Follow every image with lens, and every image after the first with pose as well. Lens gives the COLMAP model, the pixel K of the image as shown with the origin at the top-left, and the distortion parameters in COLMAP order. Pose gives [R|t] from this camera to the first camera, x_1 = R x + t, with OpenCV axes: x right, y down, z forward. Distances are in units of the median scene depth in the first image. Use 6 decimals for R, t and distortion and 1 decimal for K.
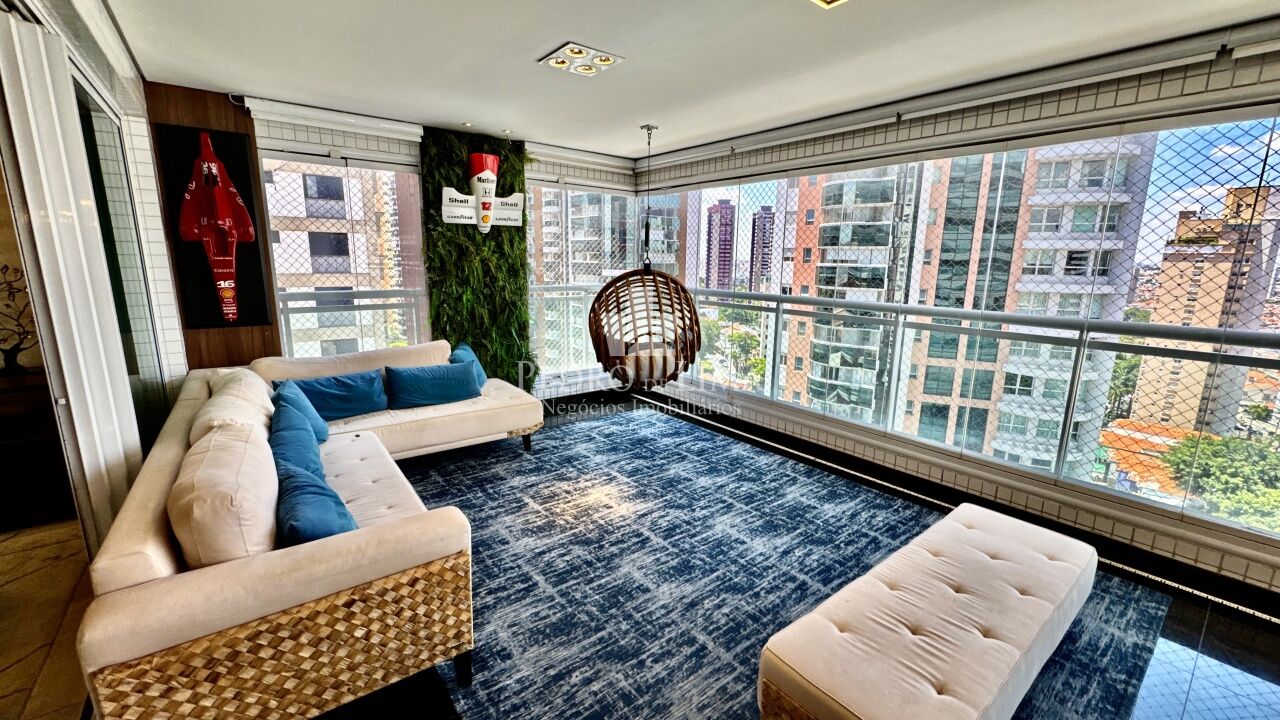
lens RADIAL K [[511.7, 0, 640.0], [0, 511.7, 360.0], [0, 0, 1]] dist [-0.003553, 0.000328]
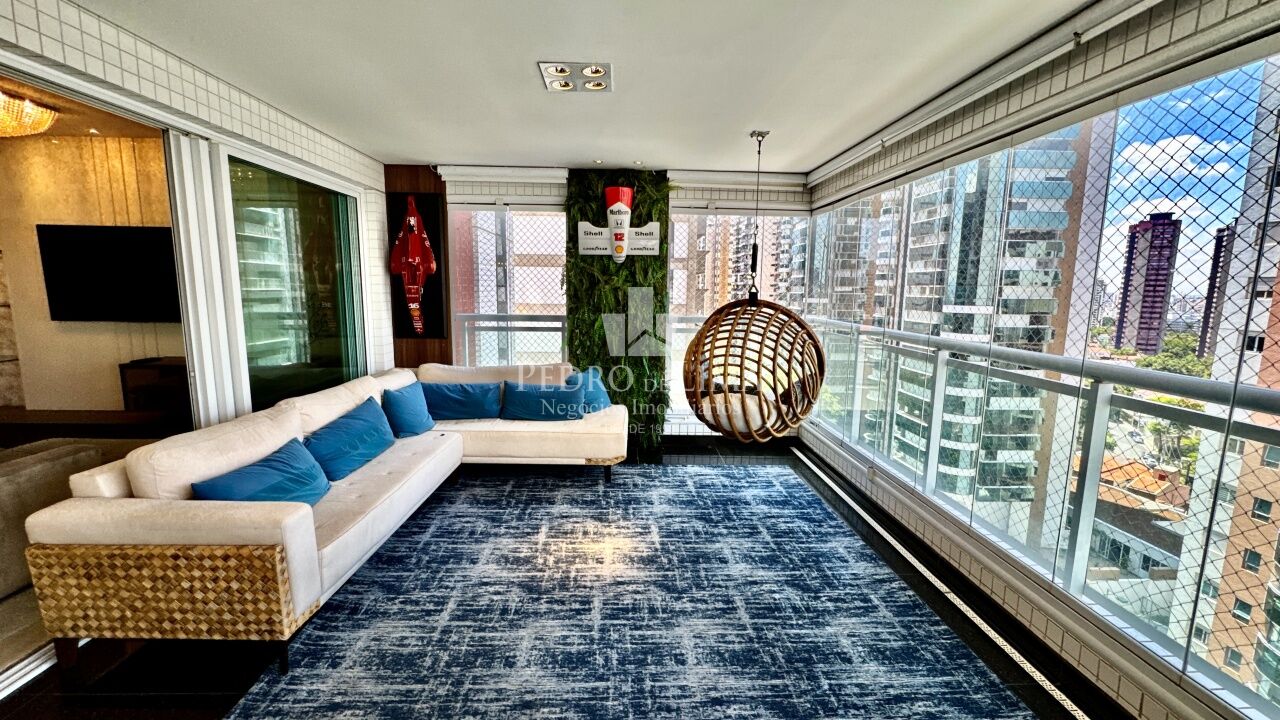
lens RADIAL K [[511.7, 0, 640.0], [0, 511.7, 360.0], [0, 0, 1]] dist [-0.003553, 0.000328]
pose [[0.808739, 0.079175, -0.582815, 0.381646], [-0.116667, 0.992803, -0.027020, -0.034591], [0.576481, 0.089847, 0.812156, 0.226852]]
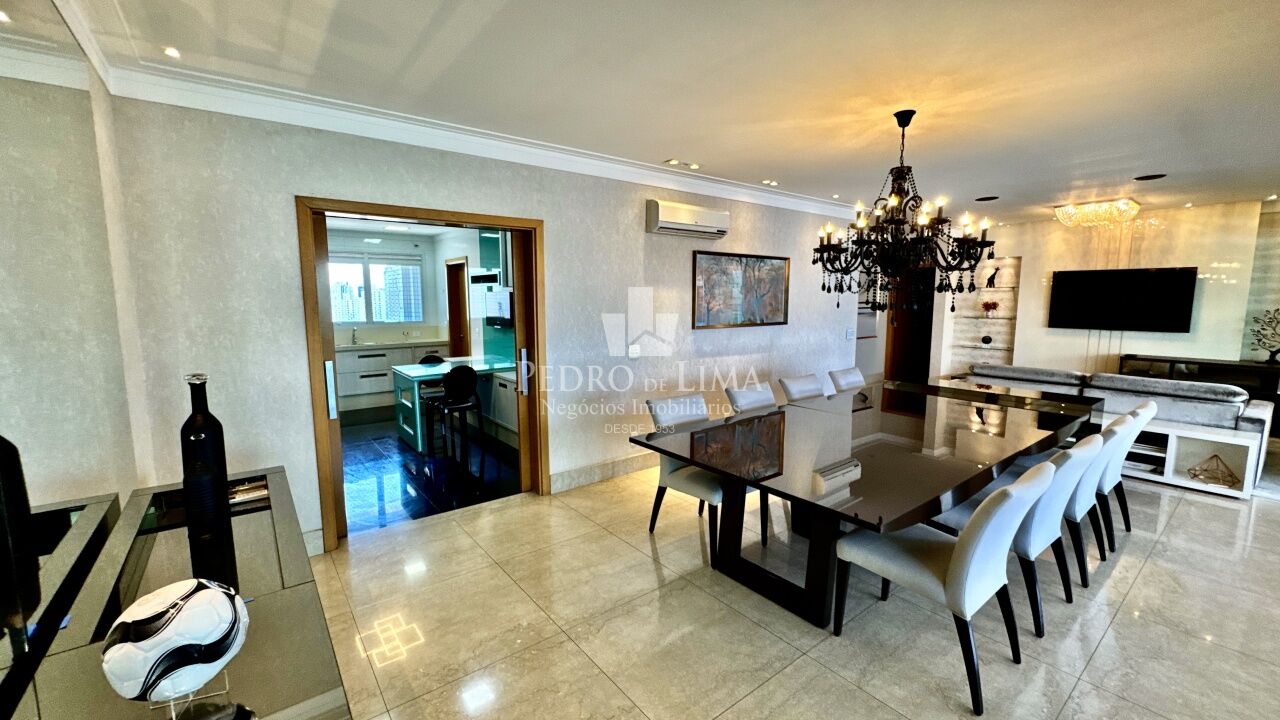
lens RADIAL K [[511.7, 0, 640.0], [0, 511.7, 360.0], [0, 0, 1]] dist [-0.003553, 0.000328]
pose [[-0.004780, 0.106775, -0.994272, 0.571540], [-0.190982, 0.975884, 0.105719, 0.200205], [0.981582, 0.190393, 0.015727, -1.075121]]
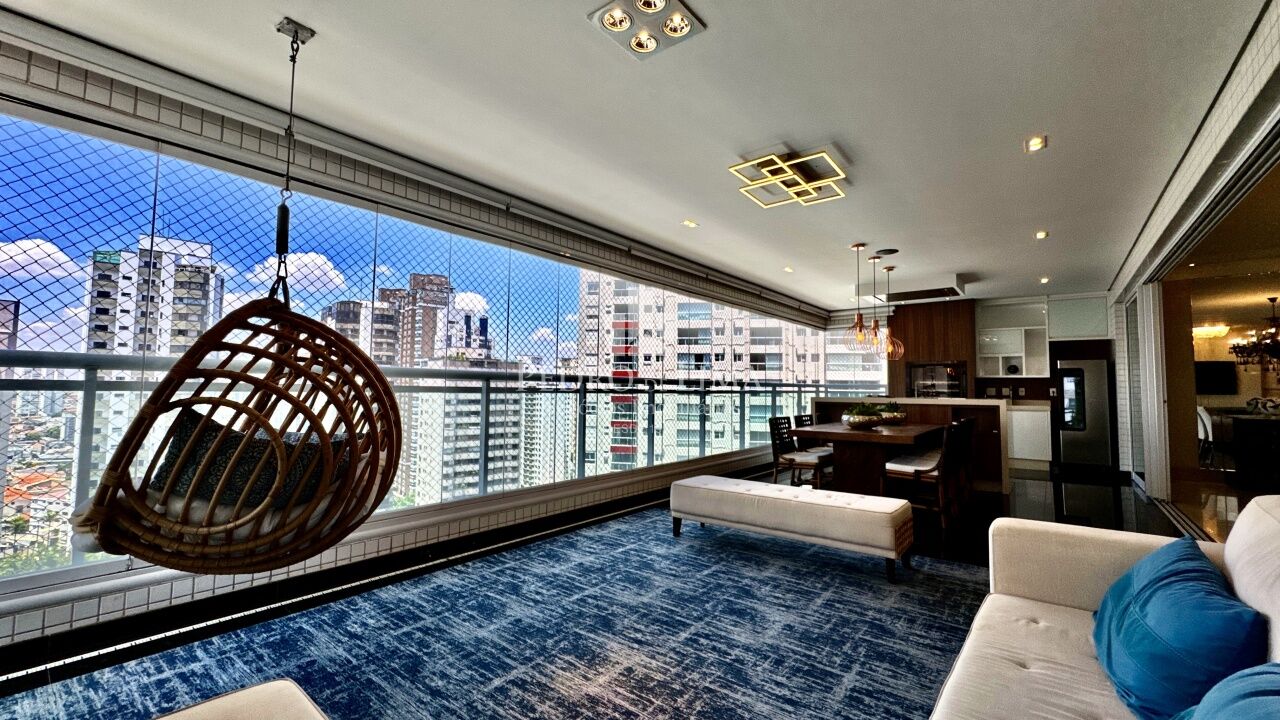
lens RADIAL K [[511.7, 0, 640.0], [0, 511.7, 360.0], [0, 0, 1]] dist [-0.003553, 0.000328]
pose [[-0.221019, 0.039944, 0.974451, -0.544468], [0.174733, 0.984616, -0.000729, -0.067804], [-0.959489, 0.170107, -0.224599, 0.836981]]
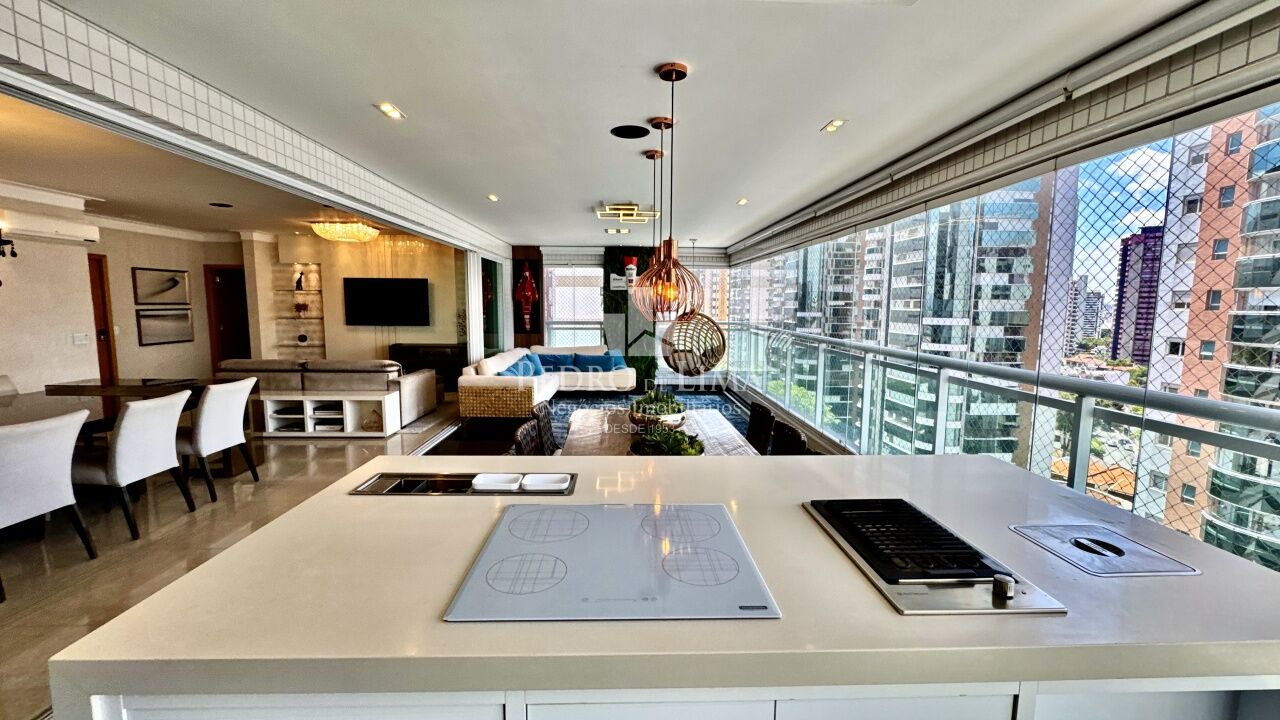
lens RADIAL K [[511.7, 0, 640.0], [0, 511.7, 360.0], [0, 0, 1]] dist [-0.003553, 0.000328]
pose [[0.806848, 0.056027, -0.588097, 1.022497], [-0.109811, 0.992367, -0.056115, 0.131561], [0.580464, 0.109855, 0.806842, -0.637627]]
